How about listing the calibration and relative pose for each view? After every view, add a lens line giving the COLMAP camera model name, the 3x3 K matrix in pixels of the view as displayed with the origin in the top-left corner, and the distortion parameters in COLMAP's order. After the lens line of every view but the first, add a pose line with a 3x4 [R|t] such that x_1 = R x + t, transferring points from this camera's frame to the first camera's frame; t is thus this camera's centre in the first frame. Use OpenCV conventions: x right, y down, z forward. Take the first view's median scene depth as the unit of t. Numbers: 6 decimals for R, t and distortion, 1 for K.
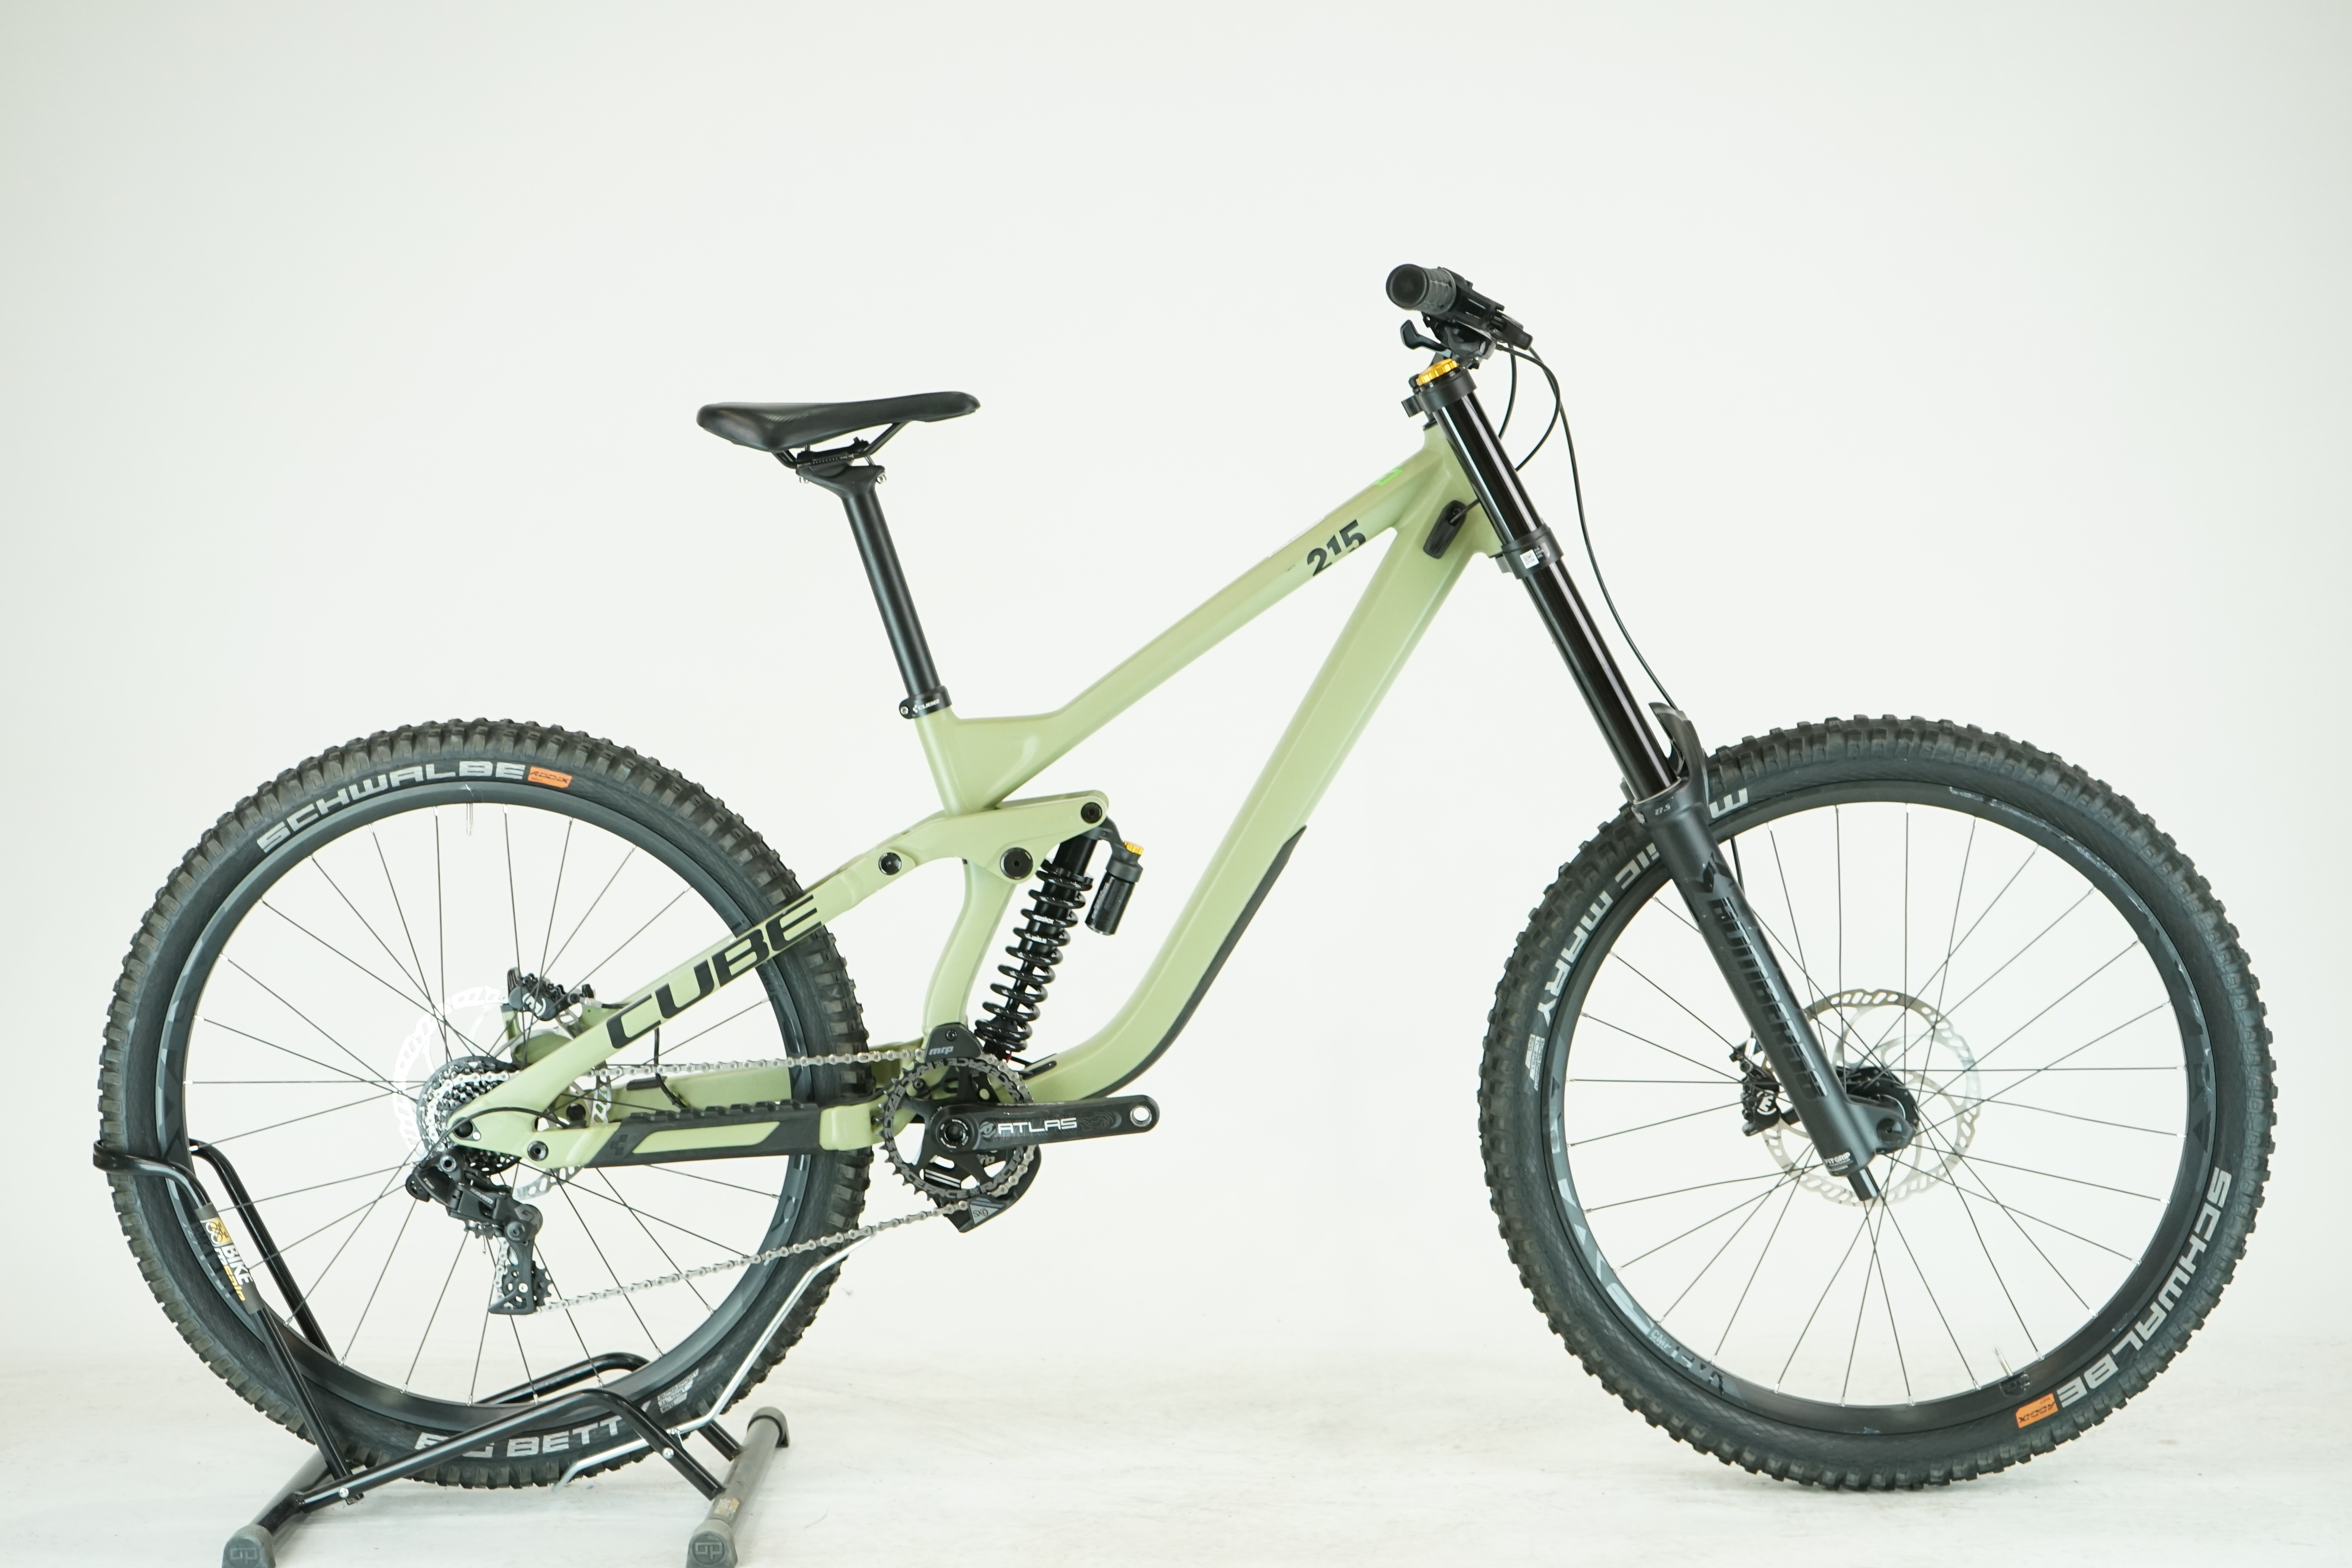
lens RADIAL K [[3510.6, 0, 1176.0], [0, 3510.6, 784.0], [0, 0, 1]] dist [-0.012638, 0.019751]
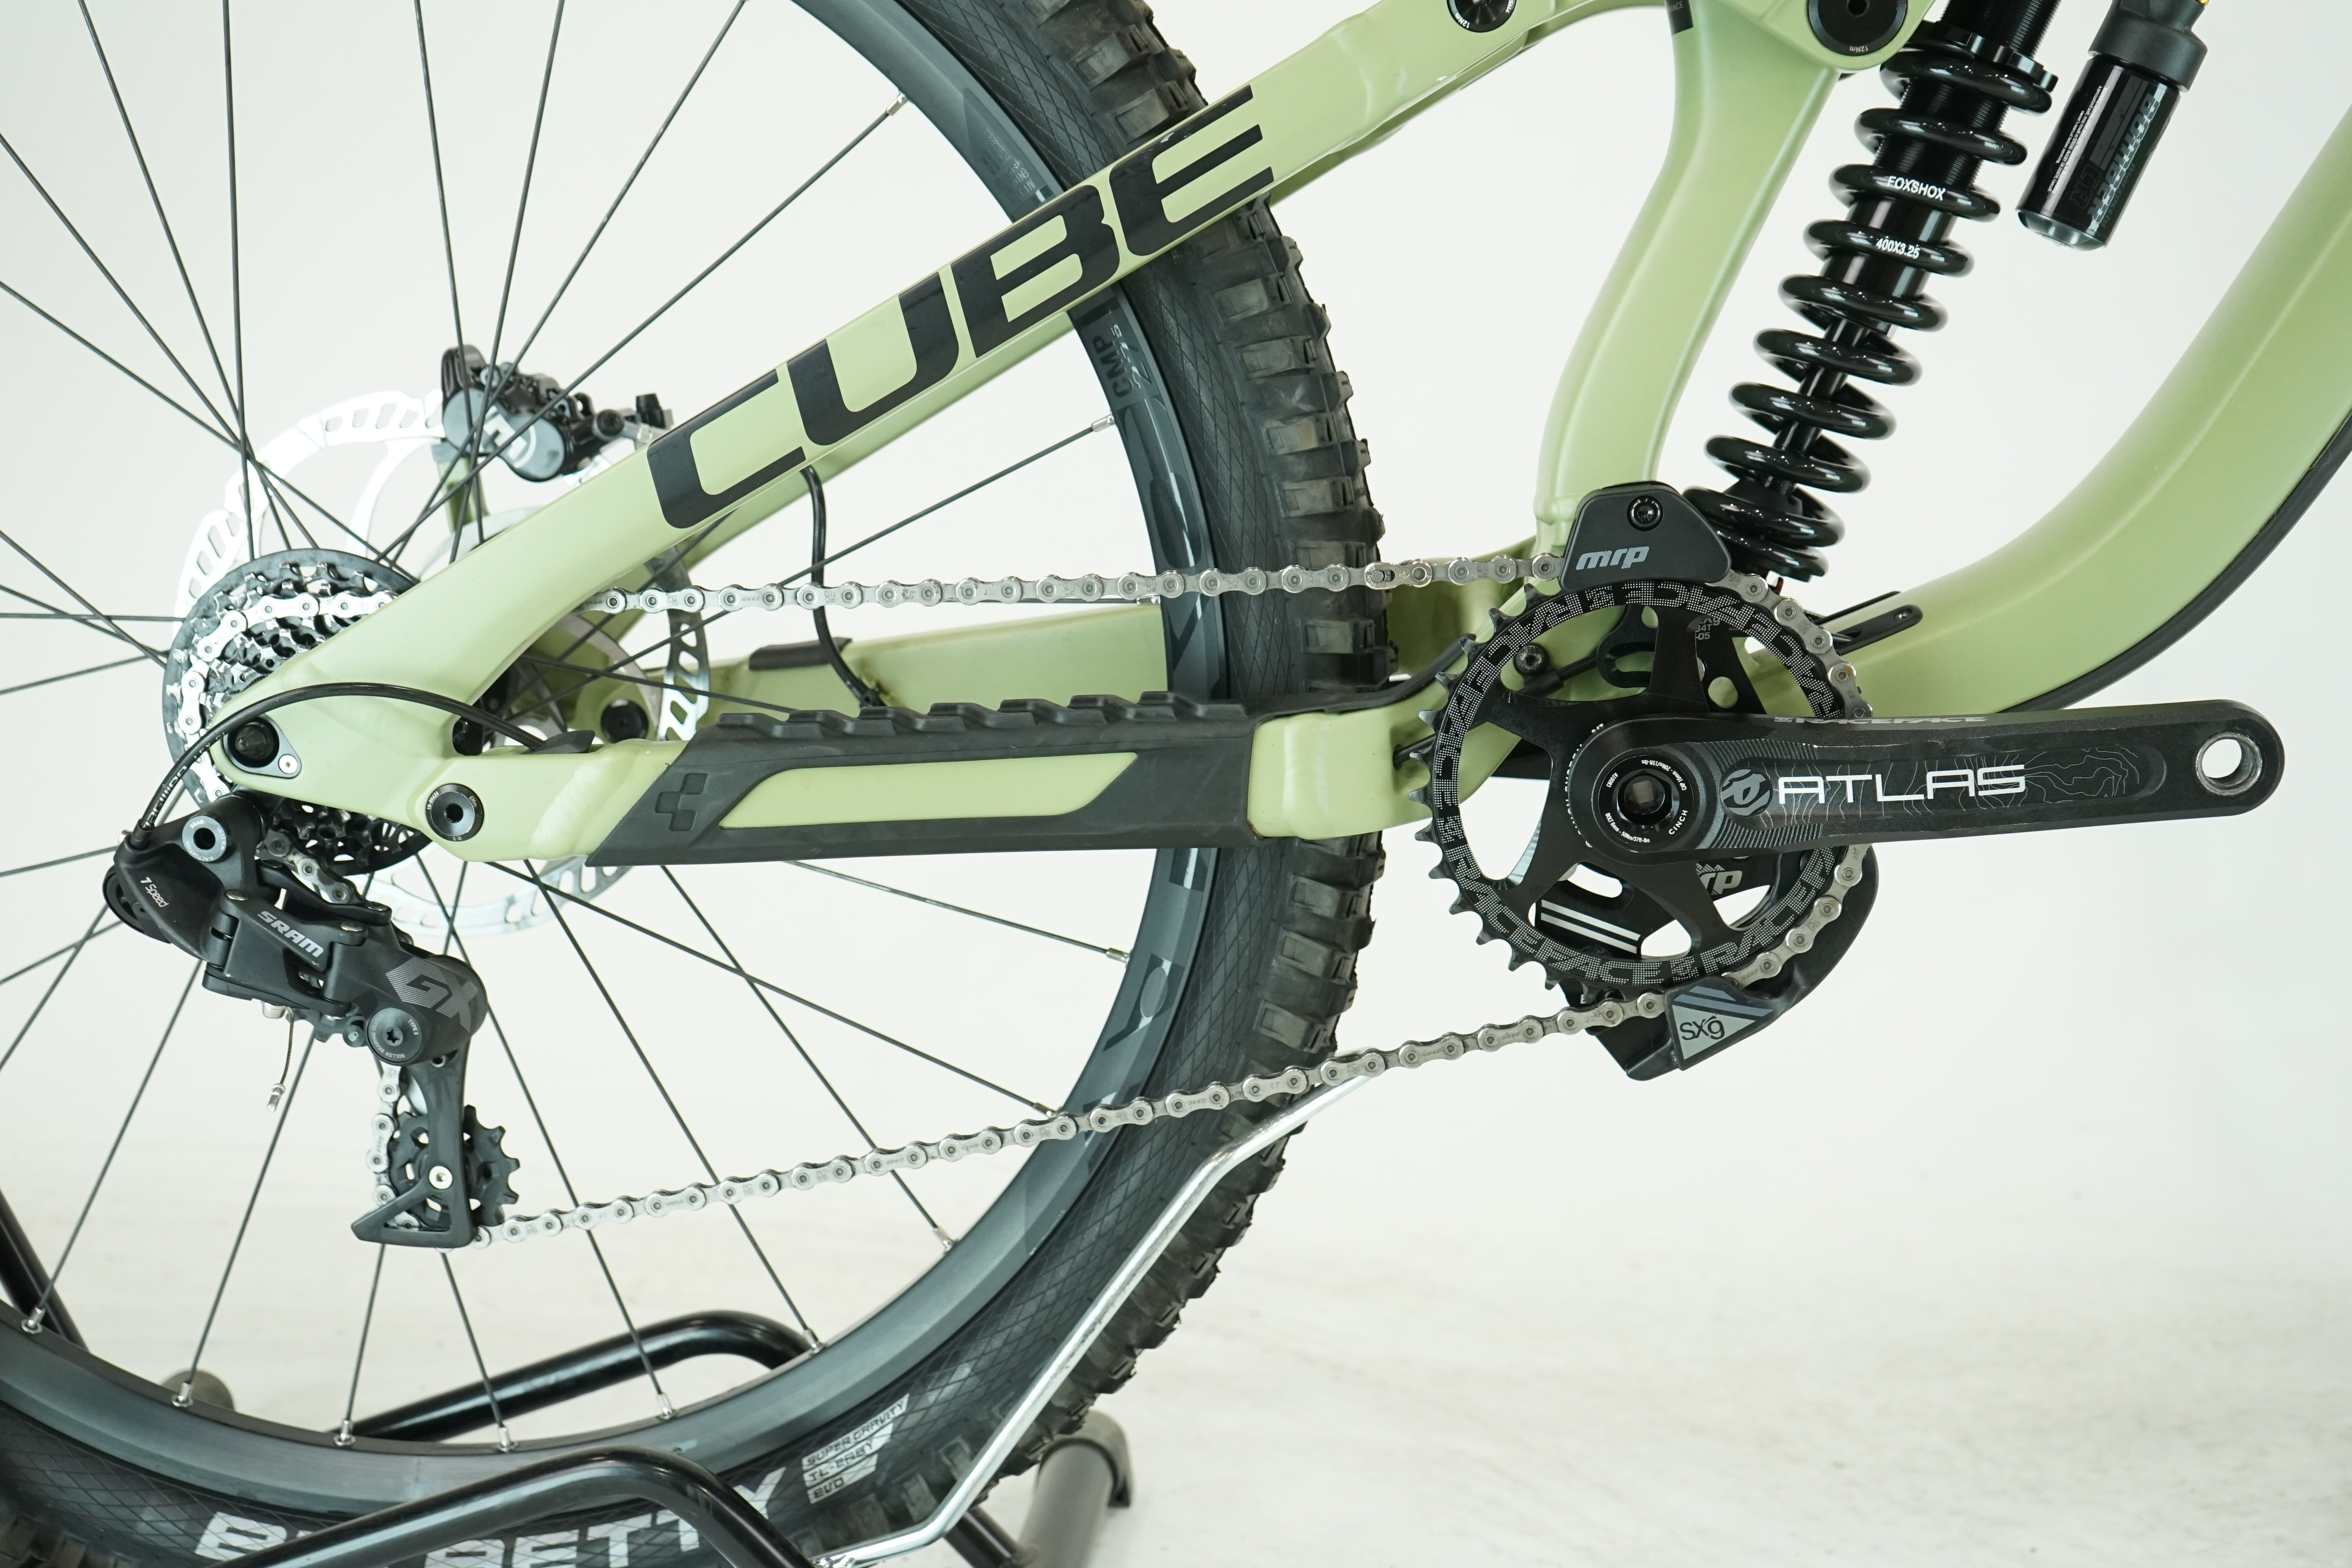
lens RADIAL K [[3151.5, 0, 1087.0], [0, 3151.5, 779.7], [0, 0, 1]] dist [-0.194313, -0.013746]
pose [[0.992589, 0.030890, -0.117531, -0.080310], [-0.021023, 0.996220, 0.084288, 0.072108], [0.119690, -0.081193, 0.989486, 0.683425]]
